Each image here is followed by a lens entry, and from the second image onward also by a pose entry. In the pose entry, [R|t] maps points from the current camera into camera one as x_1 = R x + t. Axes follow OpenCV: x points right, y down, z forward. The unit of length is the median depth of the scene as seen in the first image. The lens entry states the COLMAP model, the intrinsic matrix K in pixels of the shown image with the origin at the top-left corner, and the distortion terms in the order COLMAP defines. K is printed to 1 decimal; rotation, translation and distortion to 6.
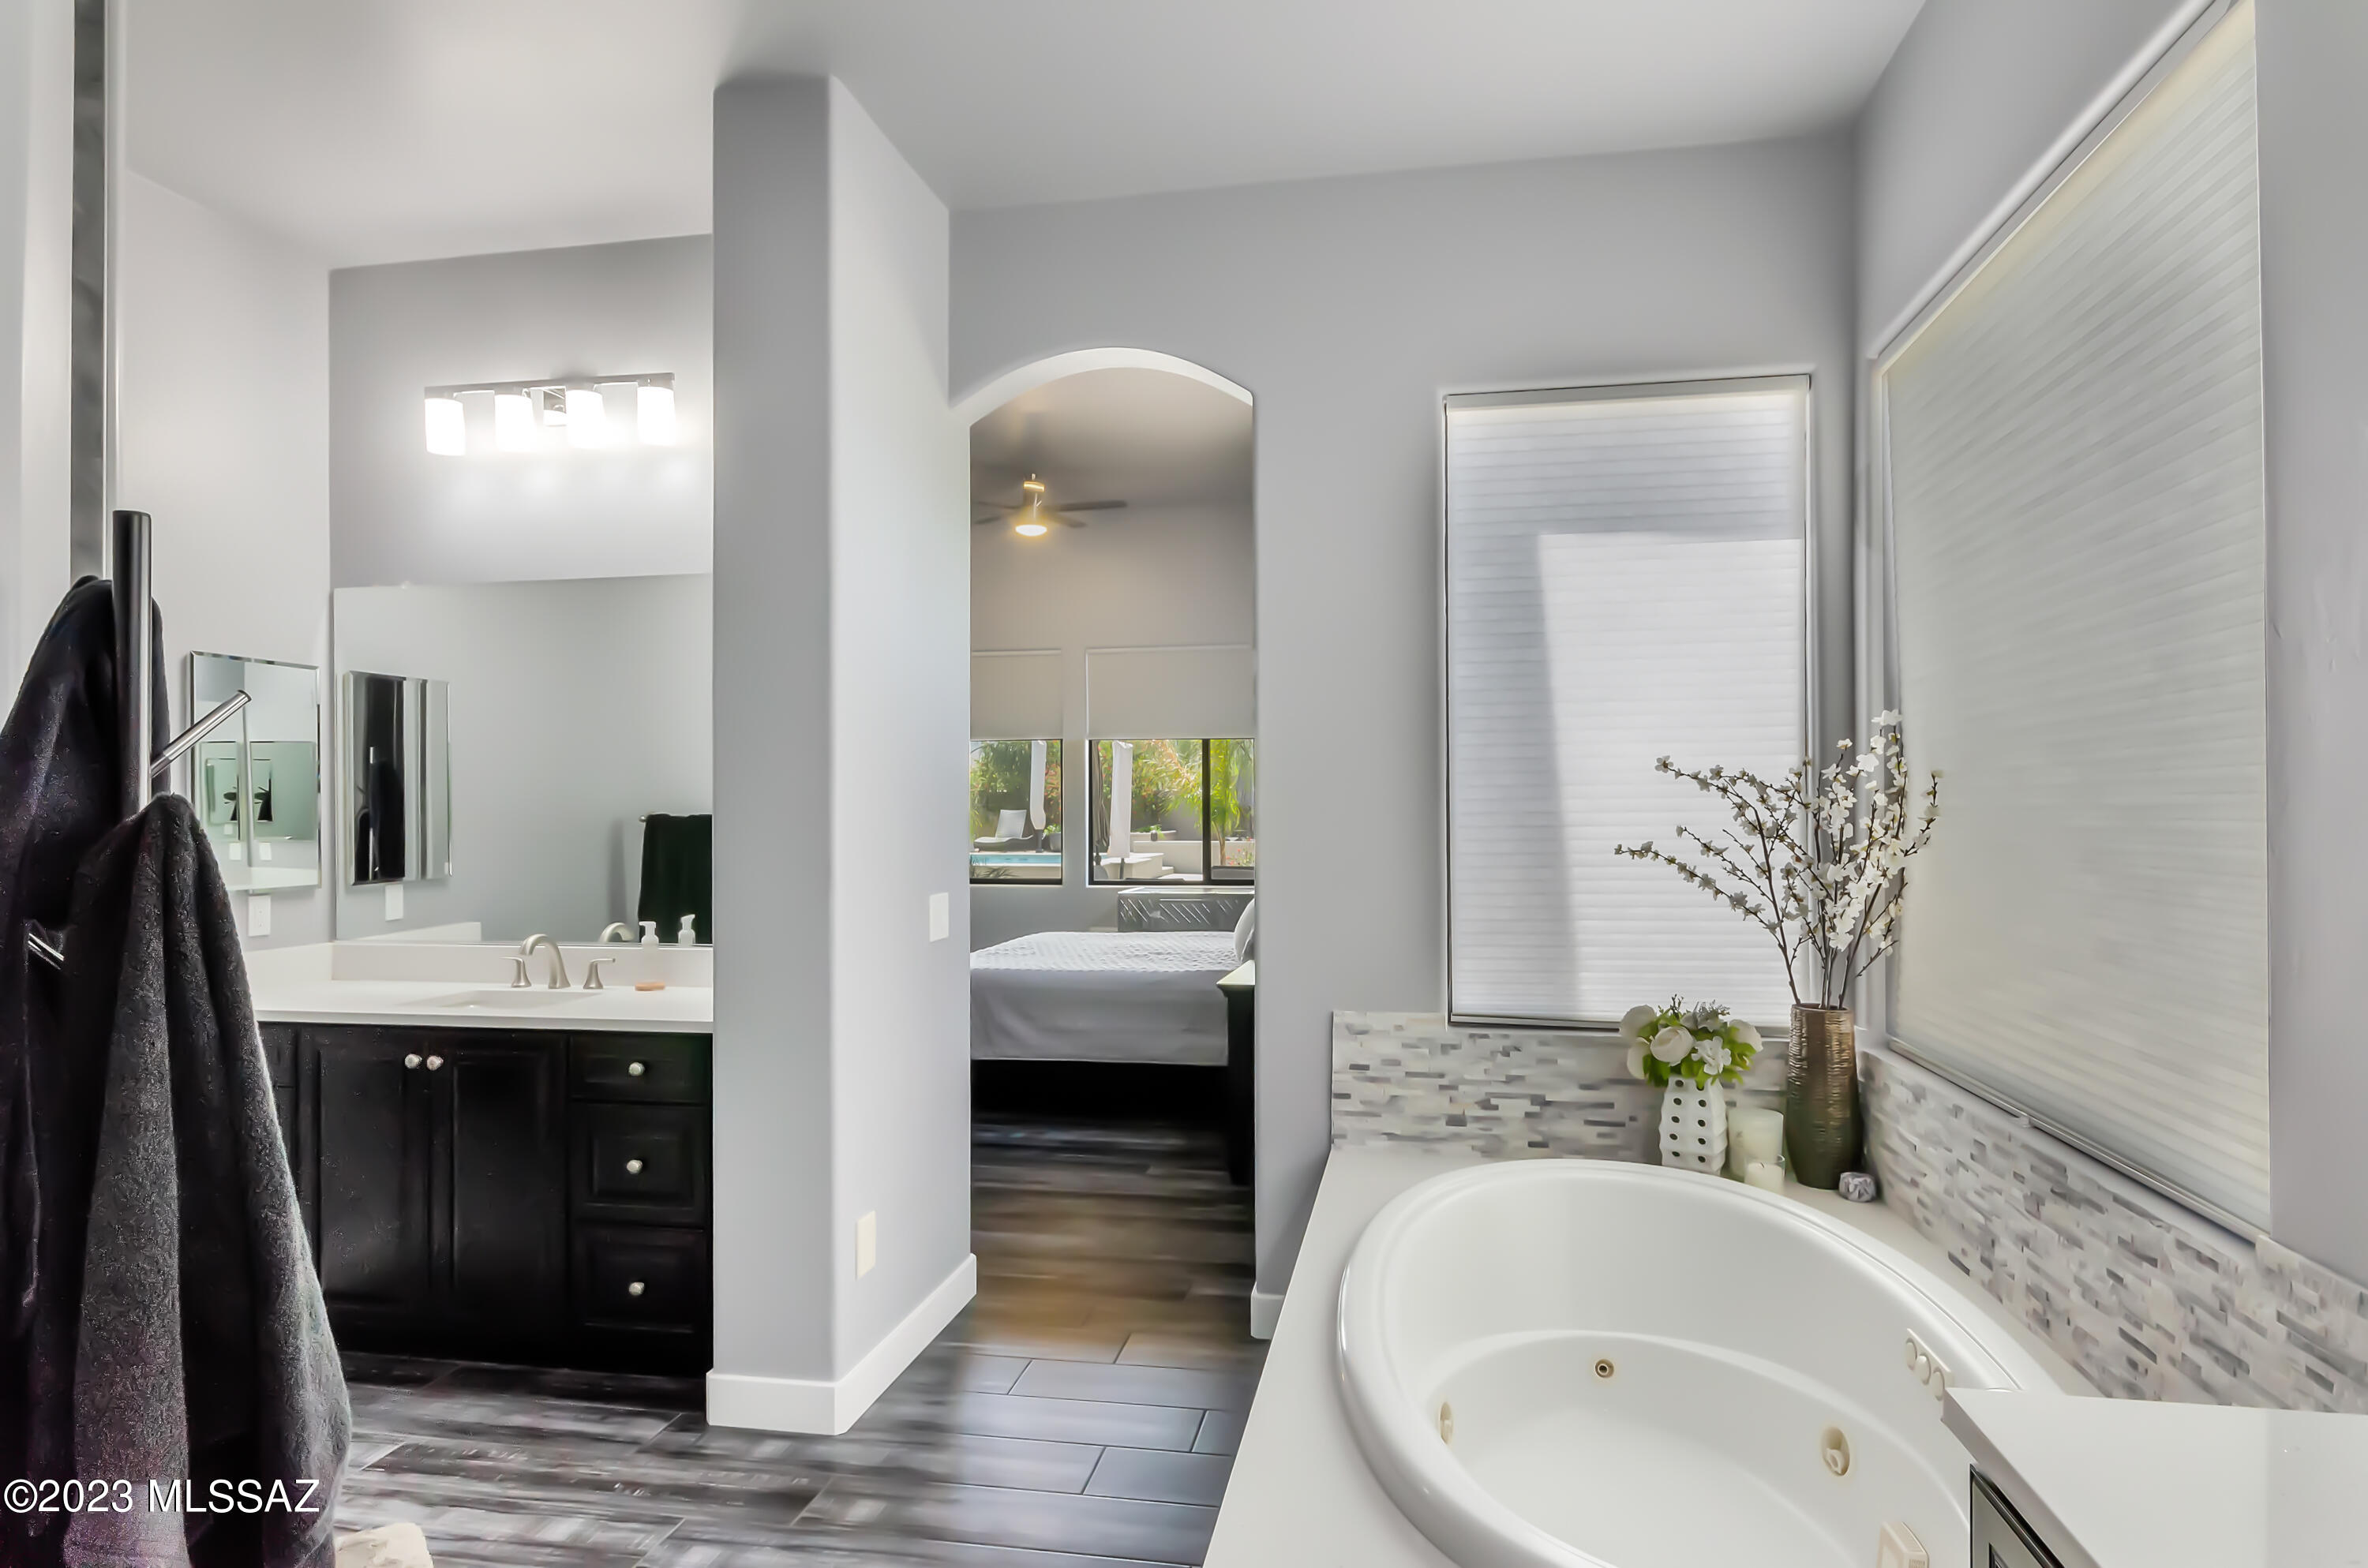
lens RADIAL K [[1293.1, 0, 1177.9], [0, 1293.1, 793.8], [0, 0, 1]] dist [0.012391, -0.004703]
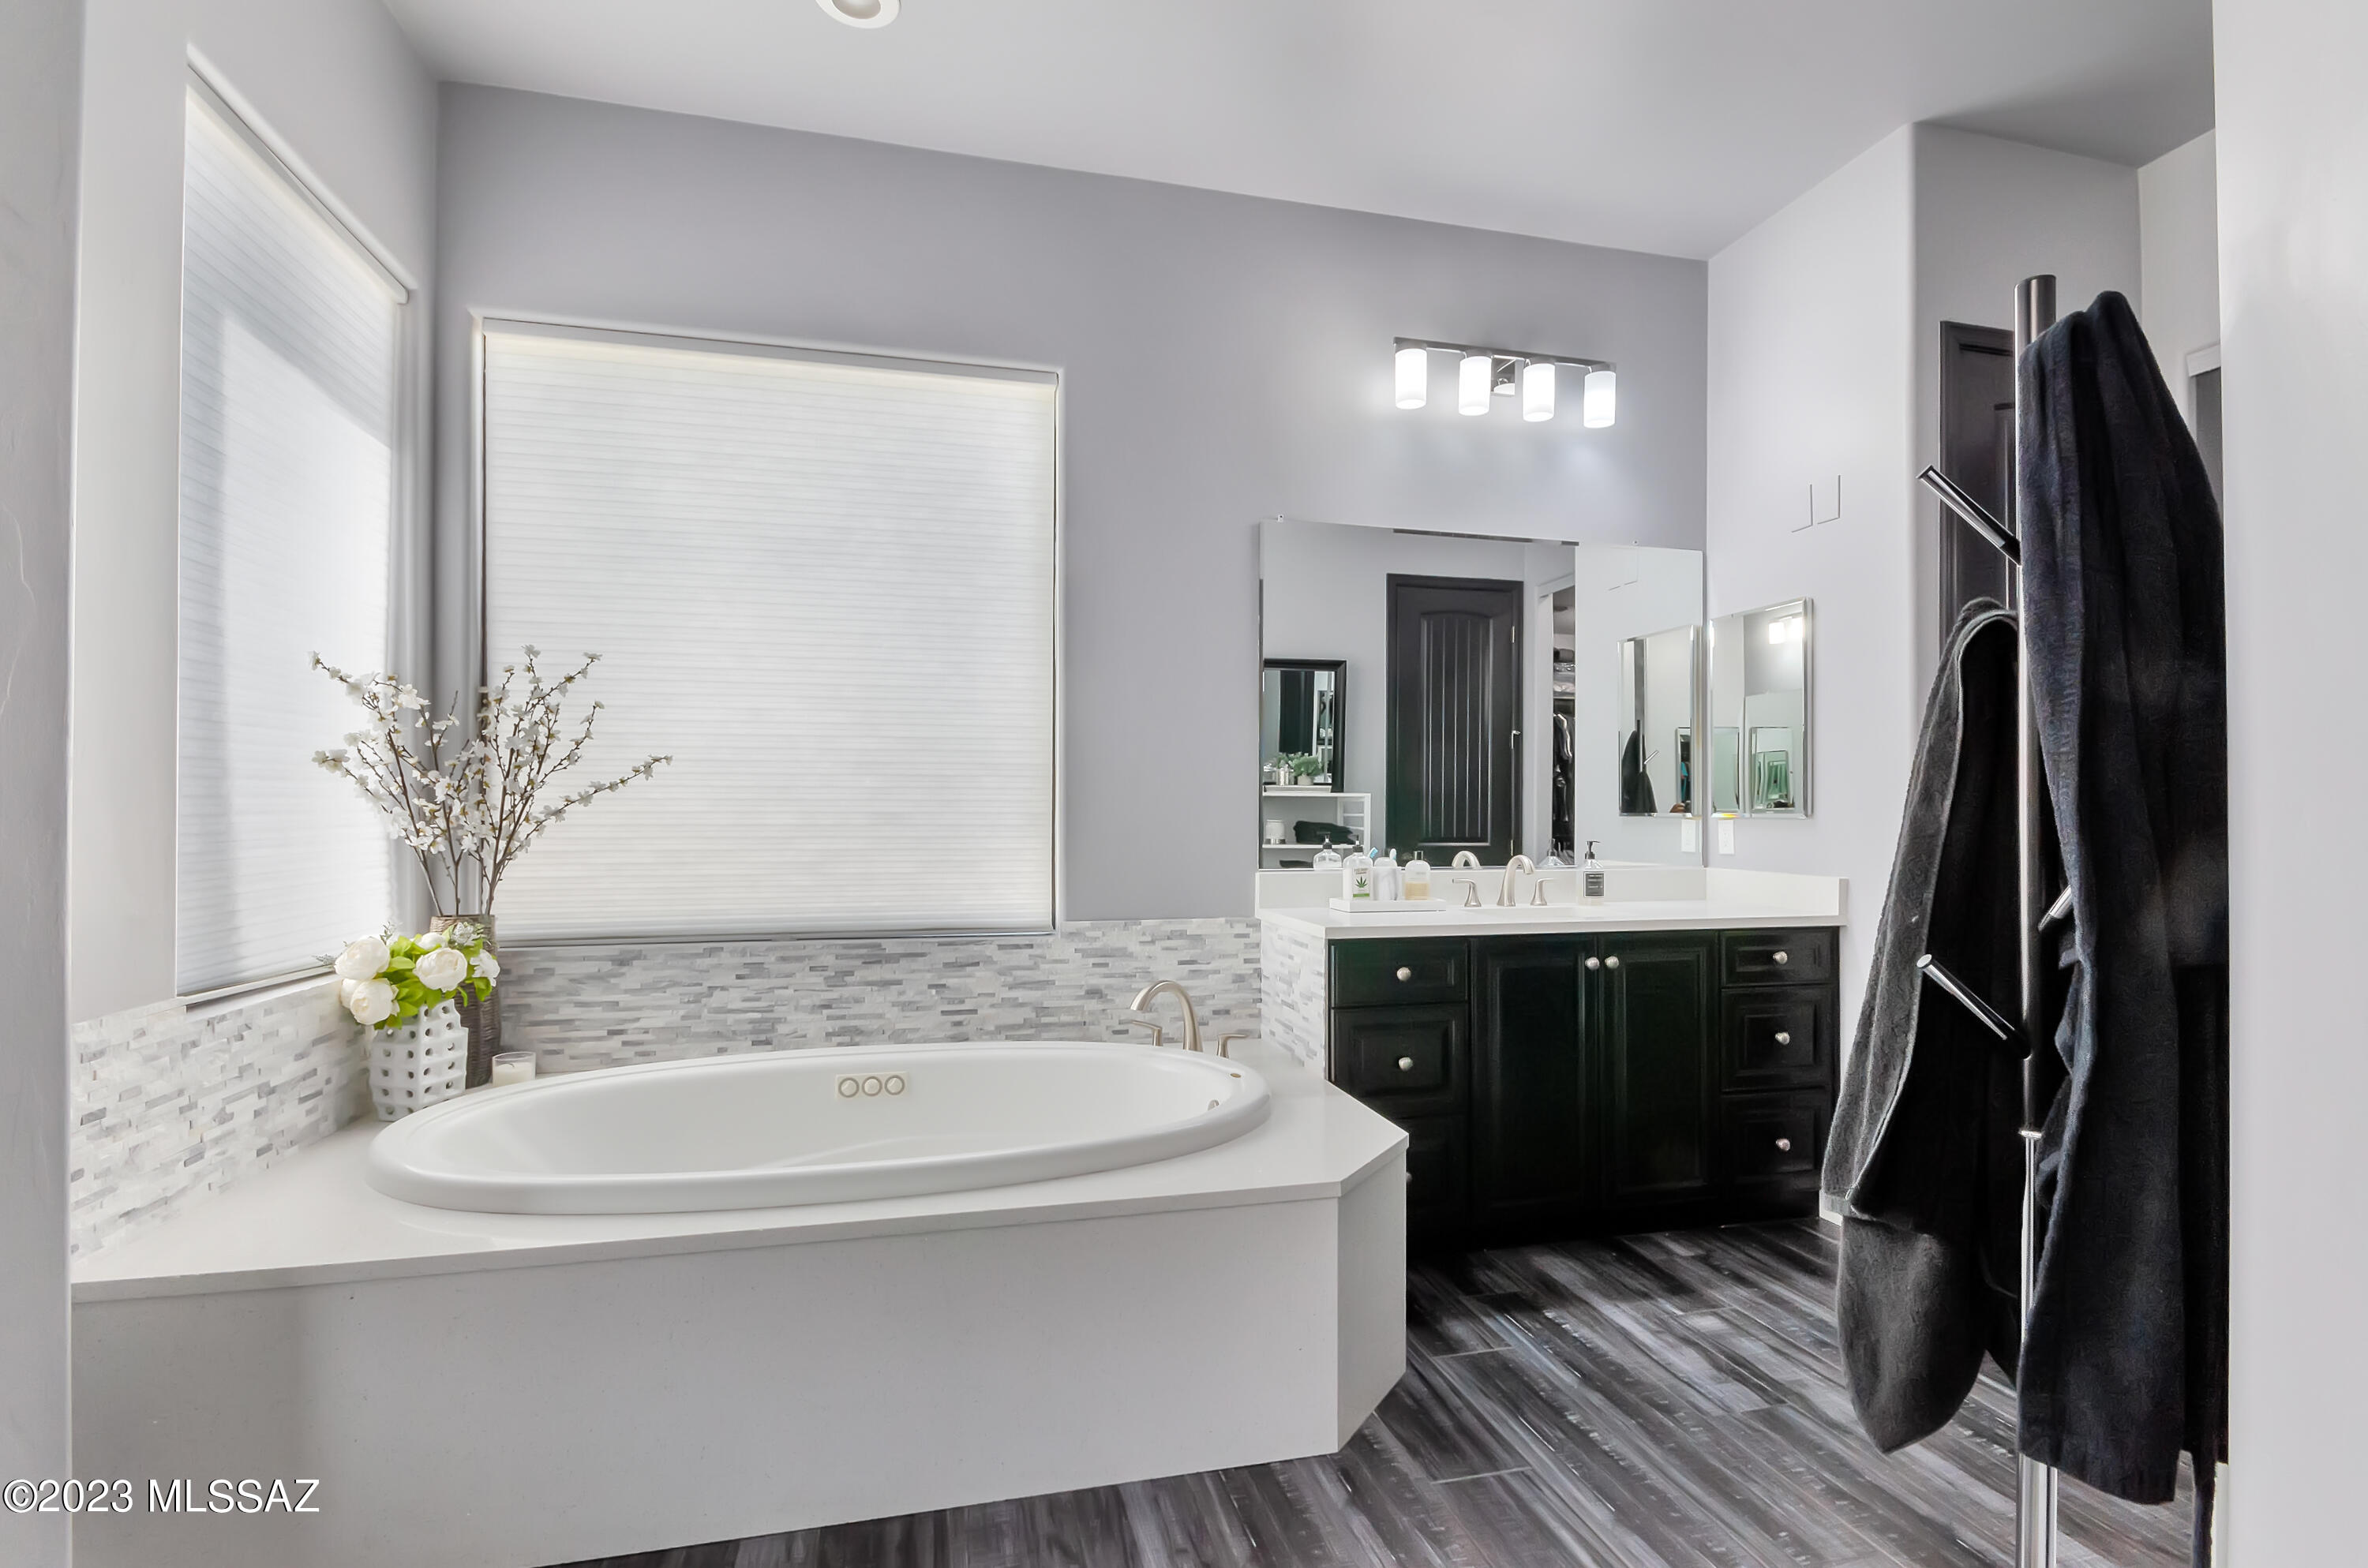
lens RADIAL K [[1077.2, 0, 1181.7], [0, 1077.2, 801.5], [0, 0, 1]] dist [-0.013344, -0.000322]
pose [[-0.377323, 0.010373, 0.926024, -0.485221], [-0.011220, 0.999813, -0.015771, 0.074564], [-0.926014, -0.016341, -0.377136, 0.742043]]
